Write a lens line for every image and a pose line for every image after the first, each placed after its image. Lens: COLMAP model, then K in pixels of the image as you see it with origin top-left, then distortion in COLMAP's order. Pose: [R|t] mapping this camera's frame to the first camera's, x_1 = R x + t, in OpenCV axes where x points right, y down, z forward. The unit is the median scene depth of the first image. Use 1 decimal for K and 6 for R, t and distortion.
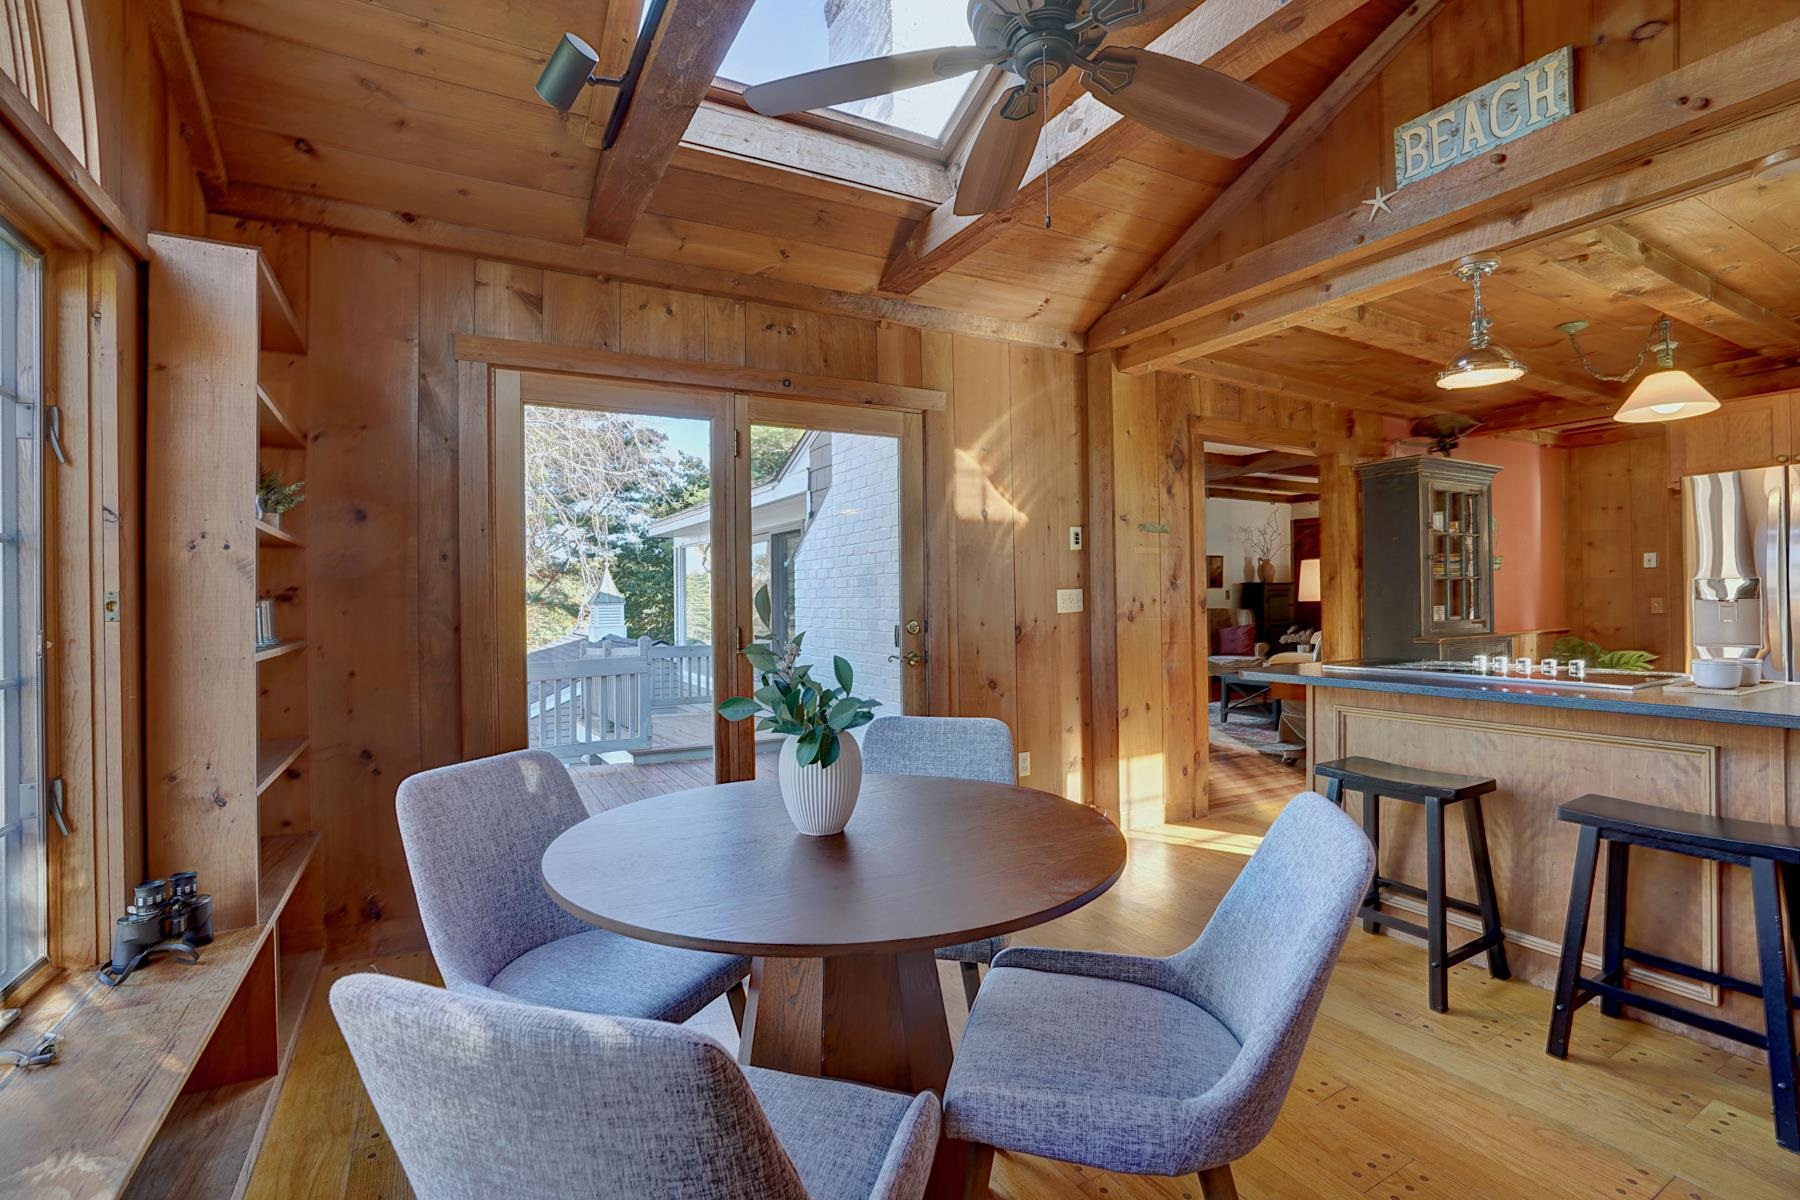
lens RADIAL K [[839.7, 0, 899.1], [0, 839.7, 598.2], [0, 0, 1]] dist [-0.056806, 0.018274]
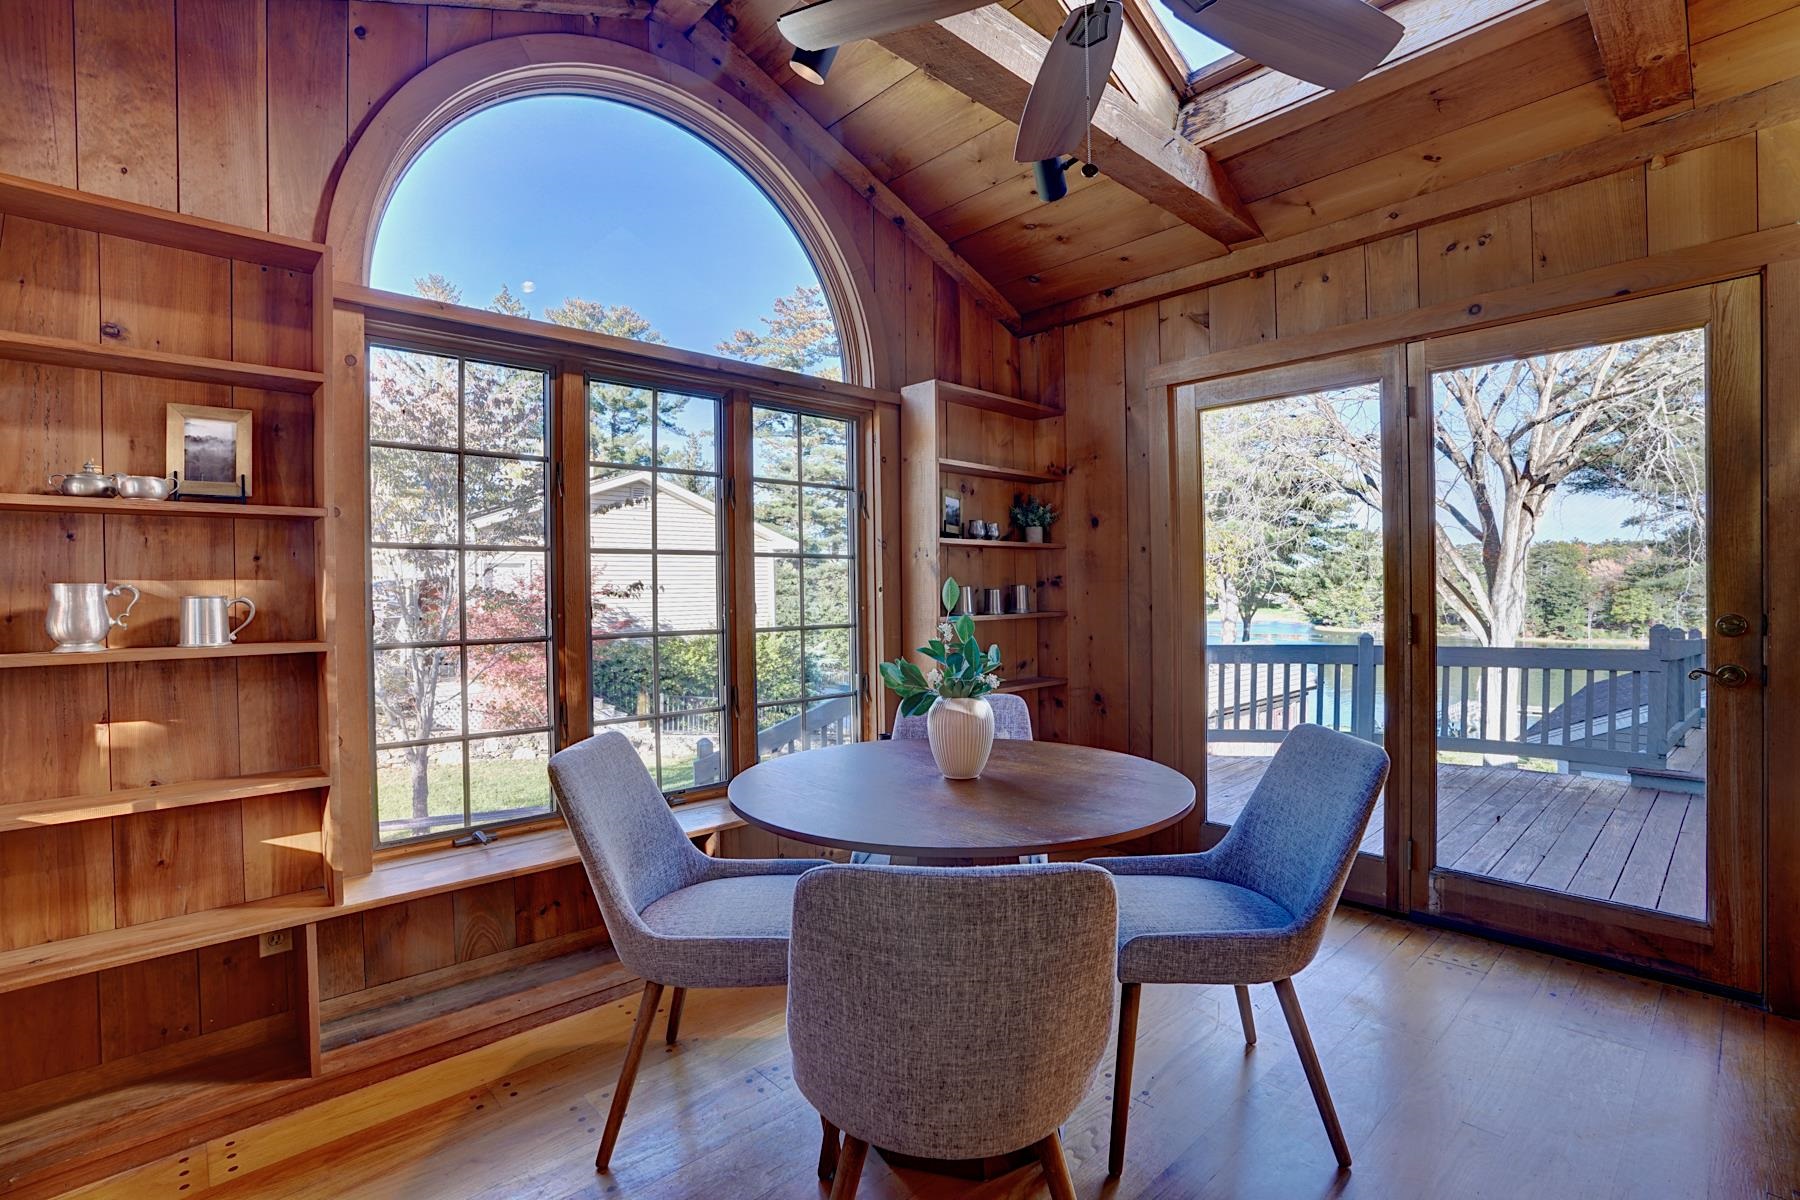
lens RADIAL K [[839.7, 0, 898.7], [0, 839.7, 598.2], [0, 0, 1]] dist [-0.056806, 0.018274]
pose [[0.228835, 0.016751, -0.973321, 0.375658], [0.007647, 0.999790, 0.019005, -0.001927], [0.973435, -0.011792, 0.228659, 0.217391]]
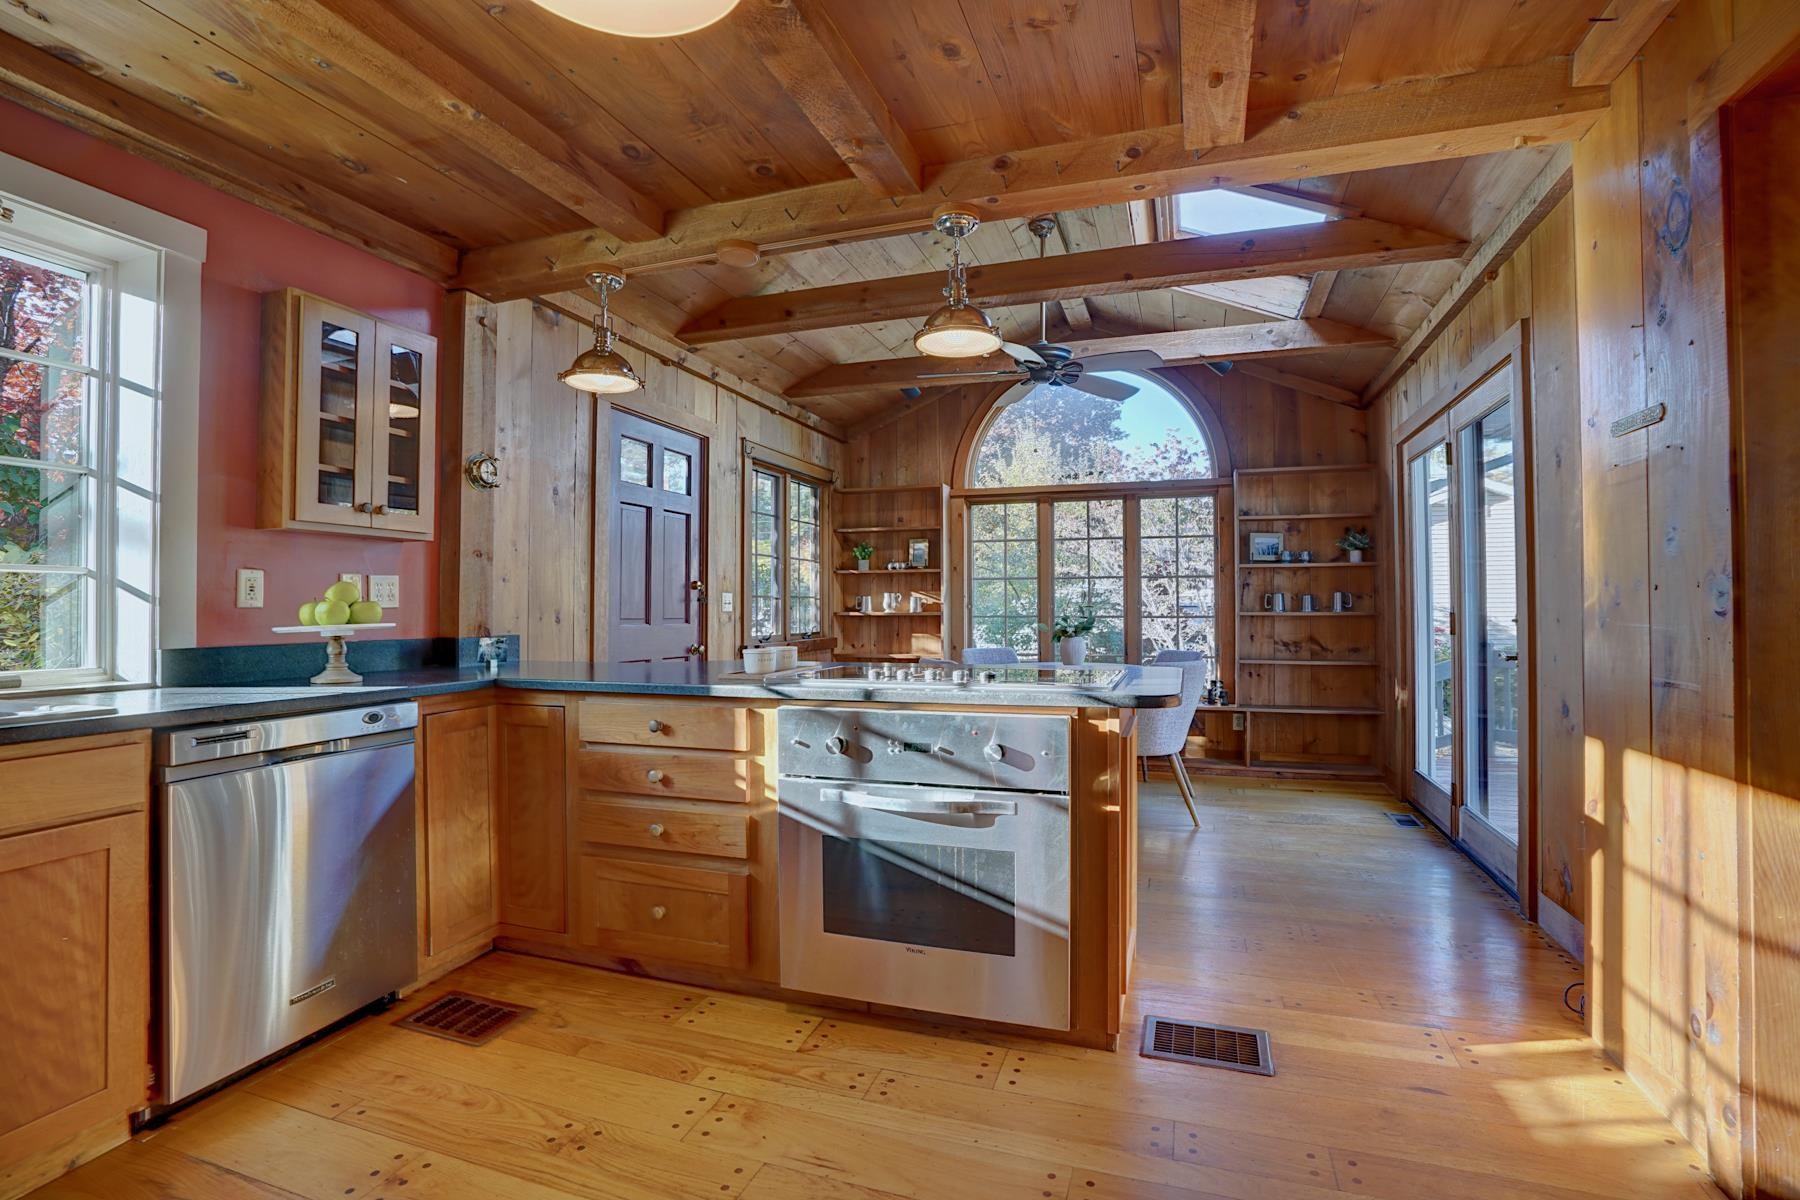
lens RADIAL K [[839.7, 0, 888.9], [0, 839.7, 604.0], [0, 0, 1]] dist [-0.056806, 0.018274]
pose [[-0.761500, 0.011945, -0.648055, 0.837134], [0.011213, 0.999923, 0.005256, 0.004628], [0.648068, -0.003265, -0.761576, 1.009688]]
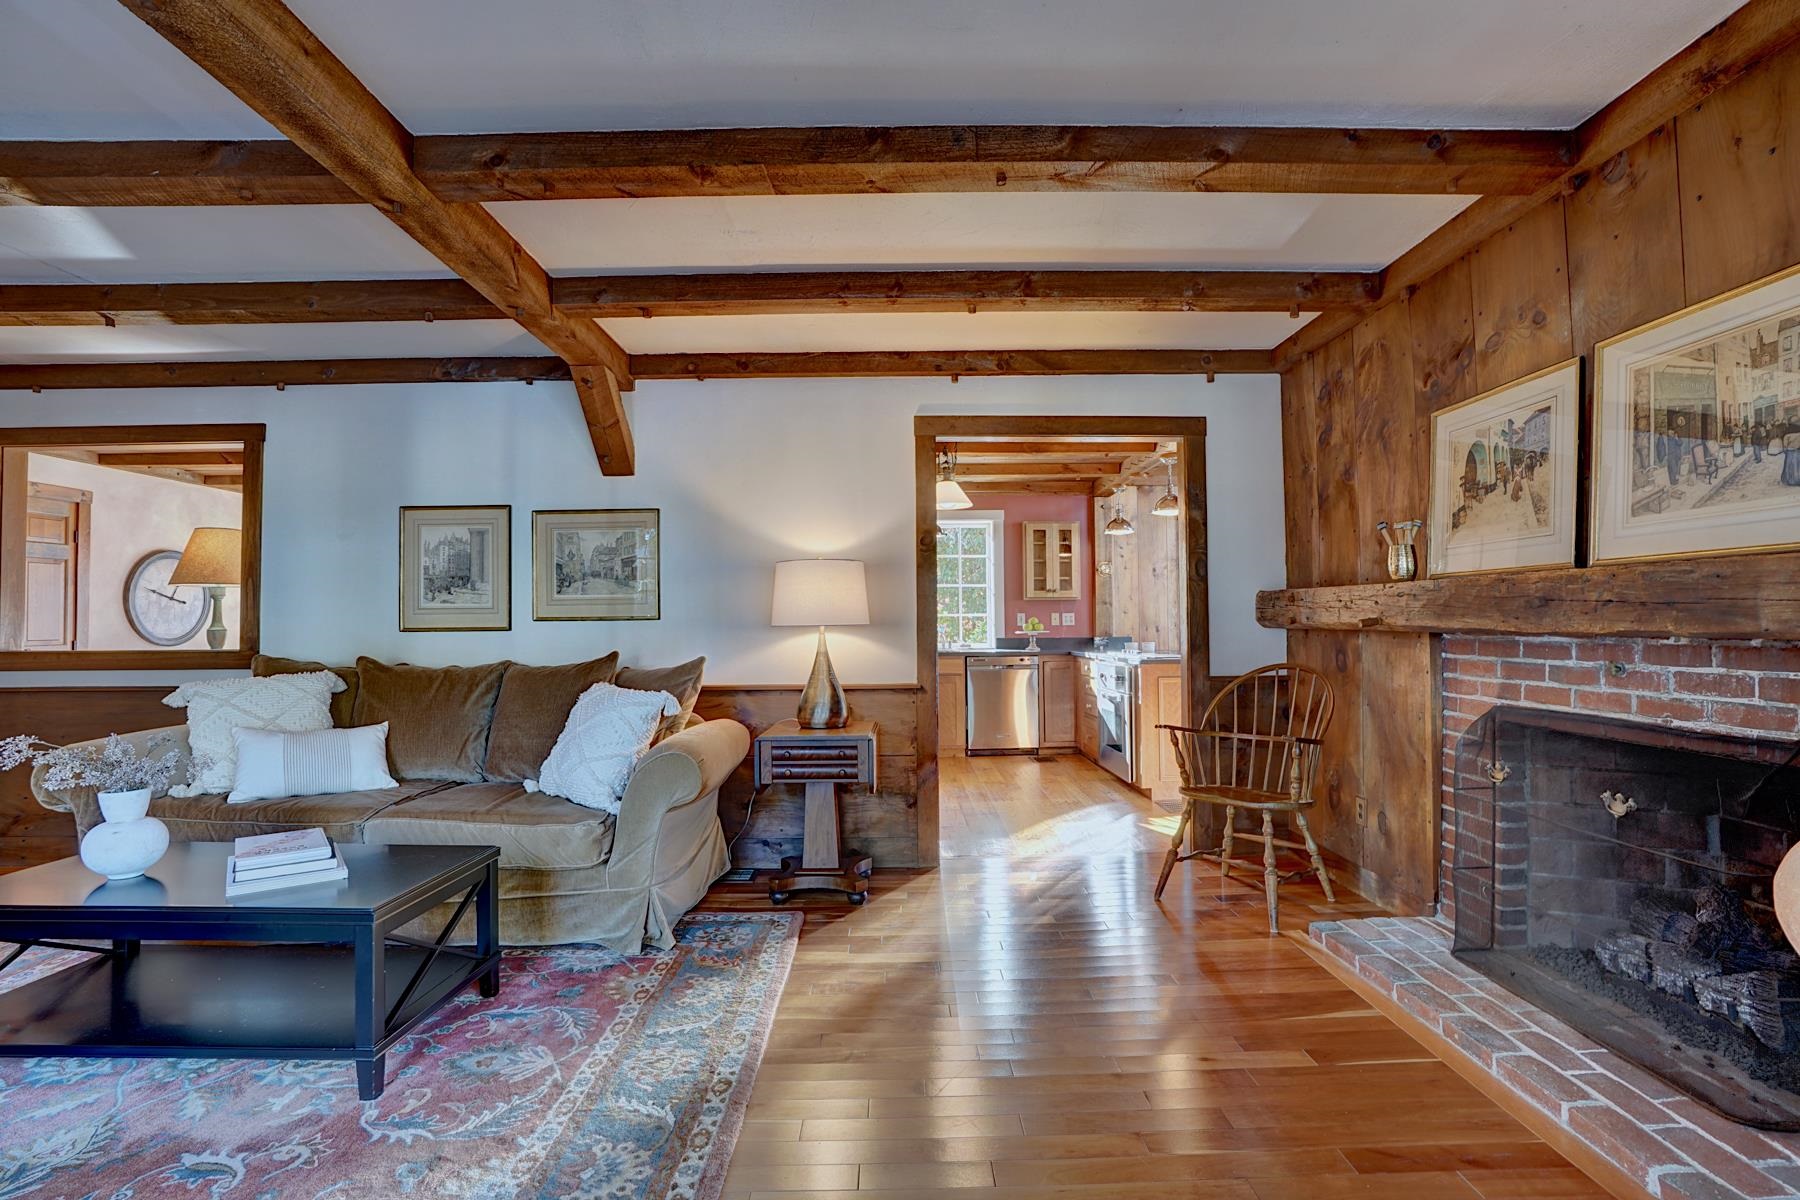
lens RADIAL K [[839.7, 0, 917.5], [0, 839.7, 600.3], [0, 0, 1]] dist [-0.056806, 0.018274]
pose [[-0.881827, 0.036154, 0.470185, 0.186697], [0.021290, 0.999092, -0.036896, 0.011981], [-0.471092, -0.022526, -0.881796, 1.933133]]
